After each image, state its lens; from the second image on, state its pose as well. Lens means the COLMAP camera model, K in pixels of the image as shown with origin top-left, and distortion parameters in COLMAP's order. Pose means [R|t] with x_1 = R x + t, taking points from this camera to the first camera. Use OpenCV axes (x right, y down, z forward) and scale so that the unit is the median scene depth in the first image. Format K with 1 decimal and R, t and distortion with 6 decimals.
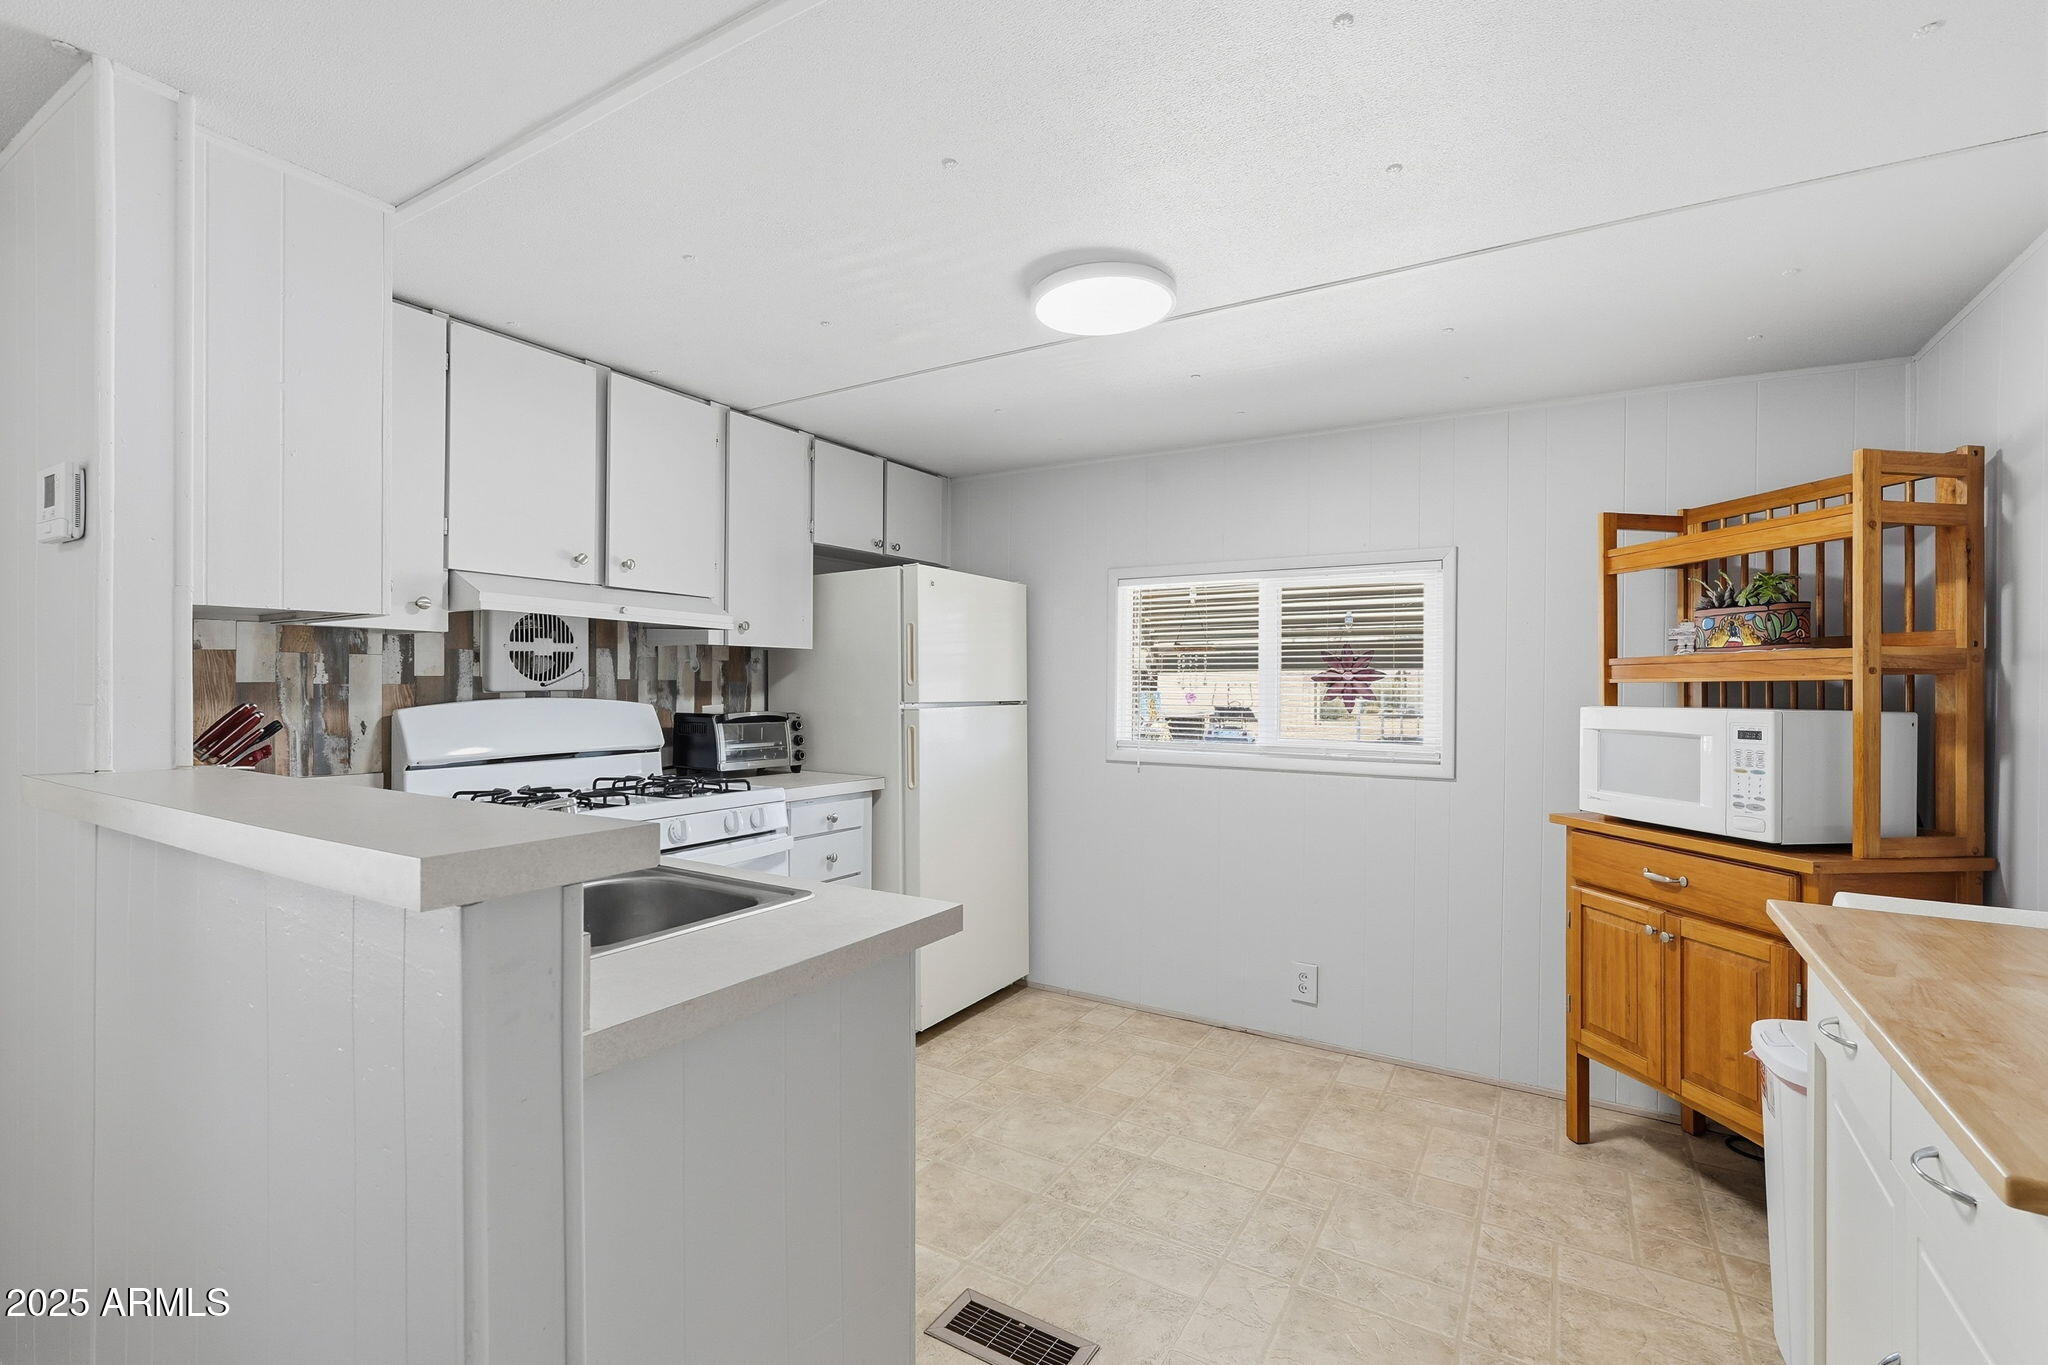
lens RADIAL K [[901.1, 0, 1015.4], [0, 901.1, 681.2], [0, 0, 1]] dist [-0.008873, 0.004814]
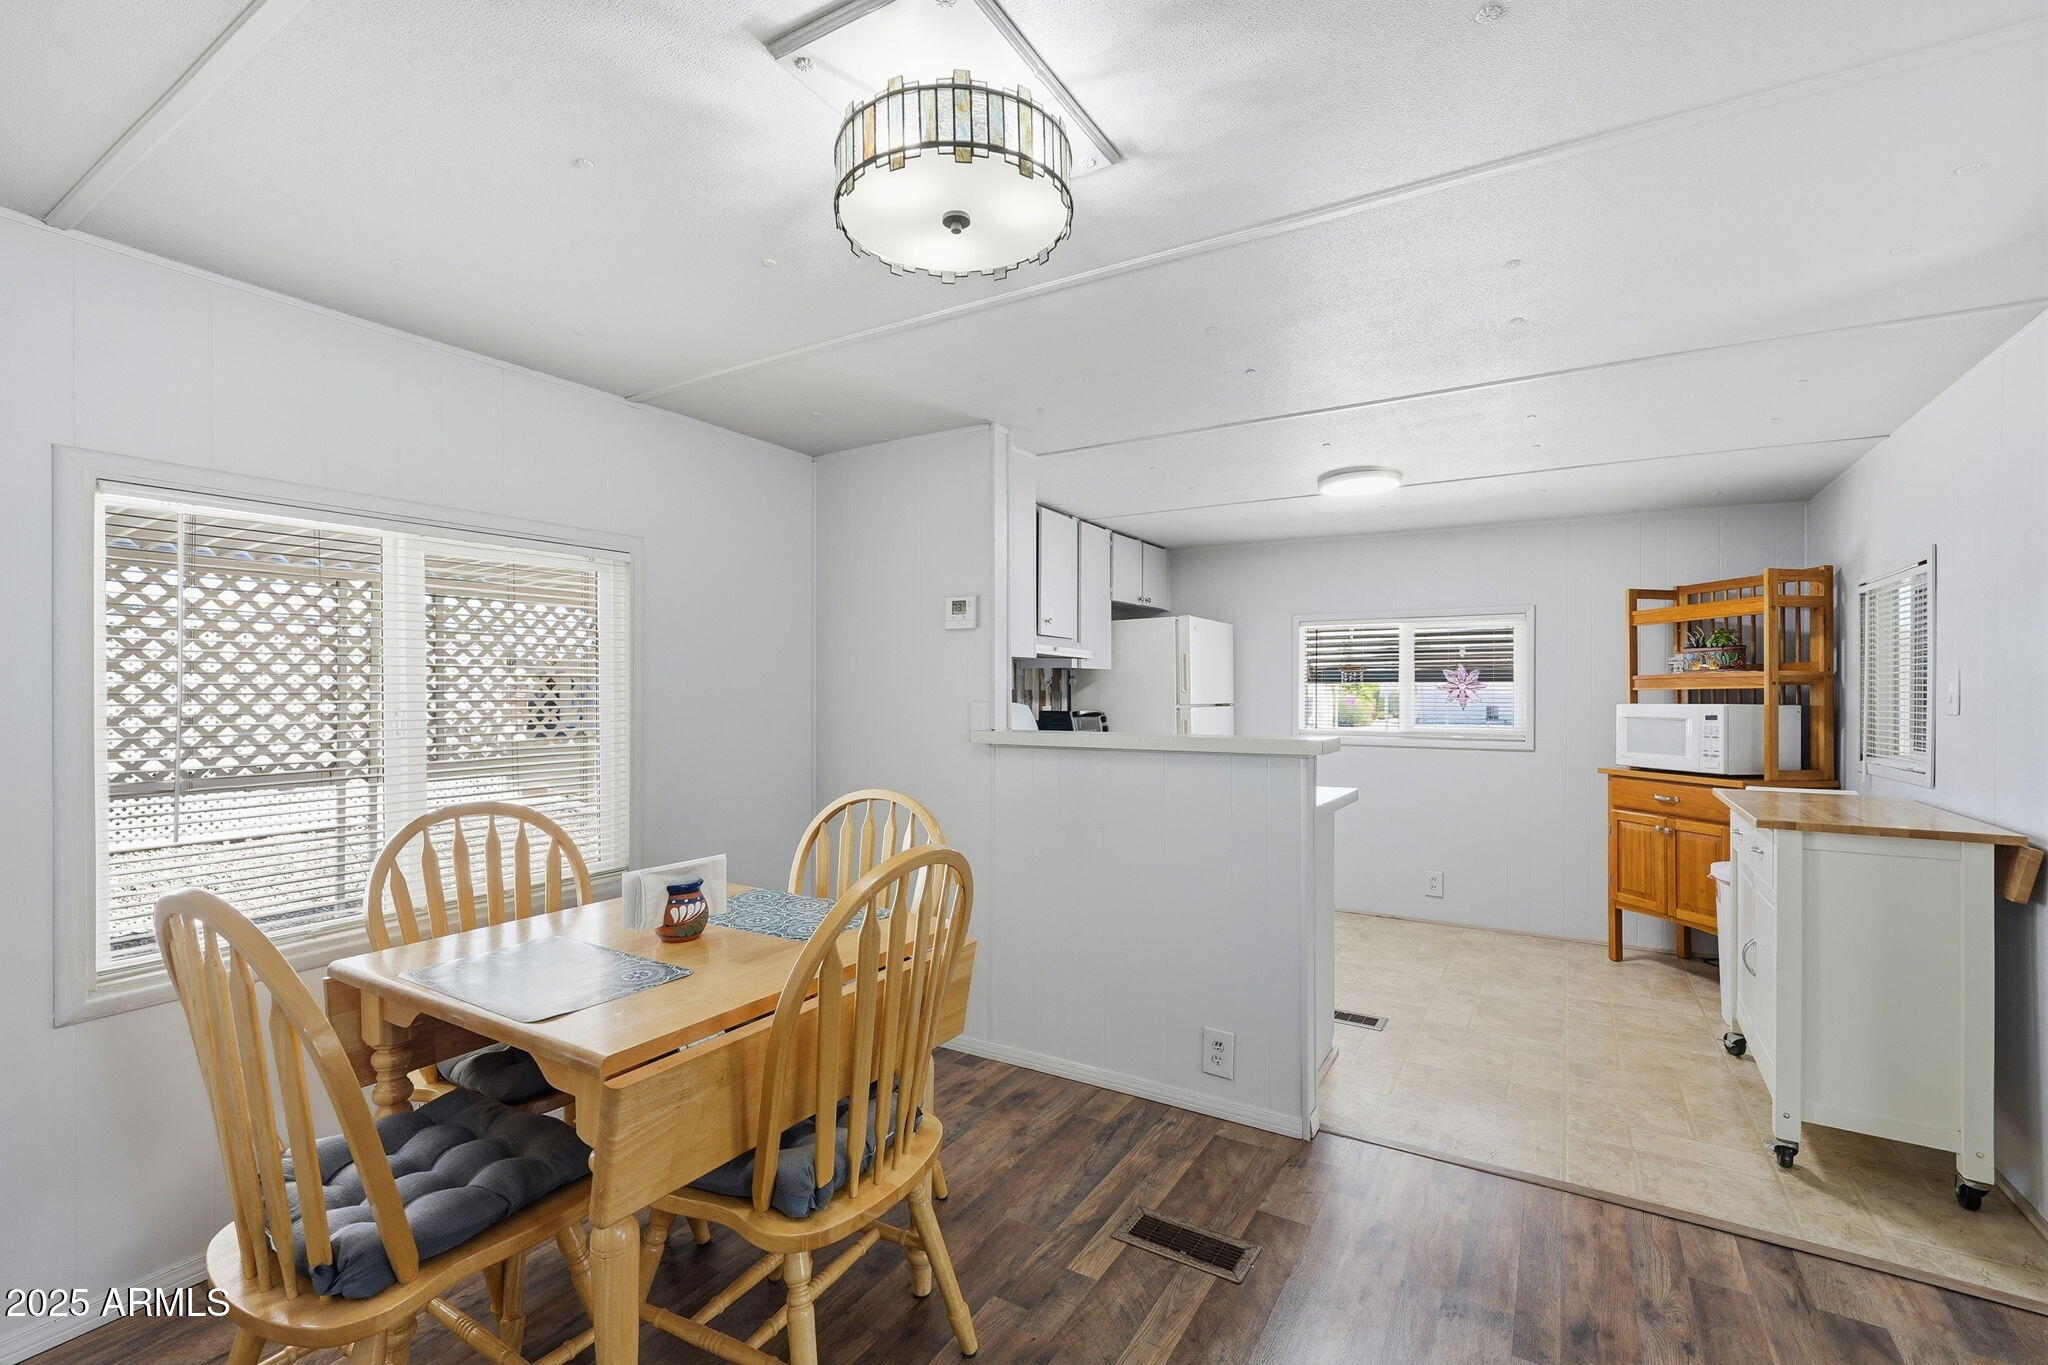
lens RADIAL K [[901.1, 0, 1013.7], [0, 901.1, 689.8], [0, 0, 1]] dist [-0.008873, 0.004814]
pose [[0.999995, -0.002978, -0.001230, -0.547022], [0.002979, 0.999996, 0.000149, -0.002369], [0.001229, -0.000153, 0.999999, -0.753067]]
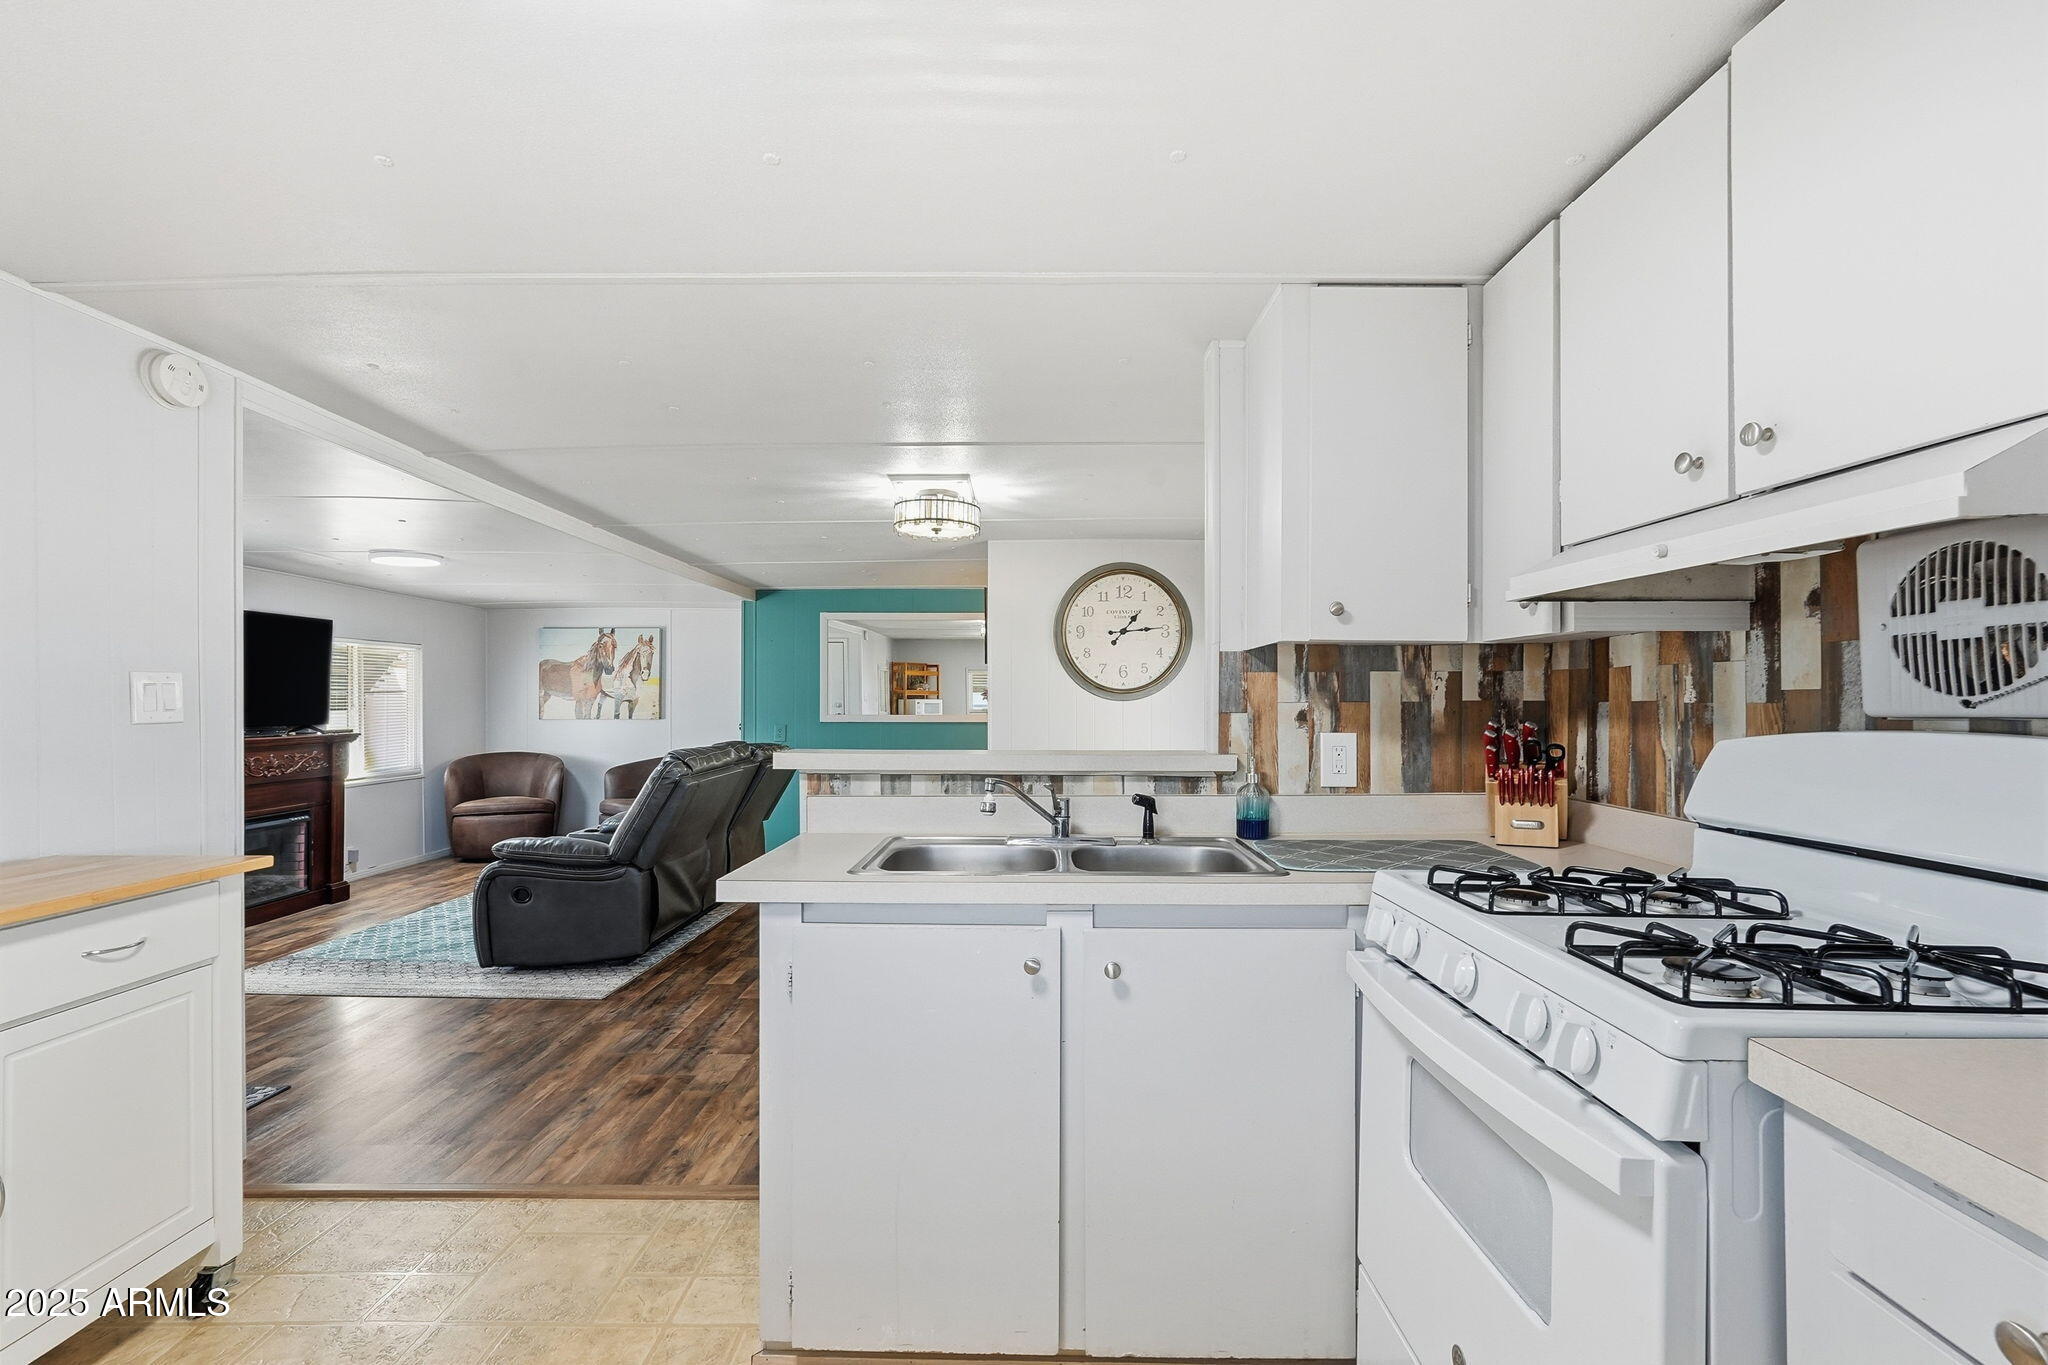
lens RADIAL K [[901.1, 0, 1015.4], [0, 901.1, 692.0], [0, 0, 1]] dist [-0.008873, 0.004814]
pose [[-0.864910, -0.009879, -0.501830, 0.127184], [-0.002070, 0.999868, -0.016117, 0.007306], [0.501923, -0.012901, -0.864816, 1.338785]]
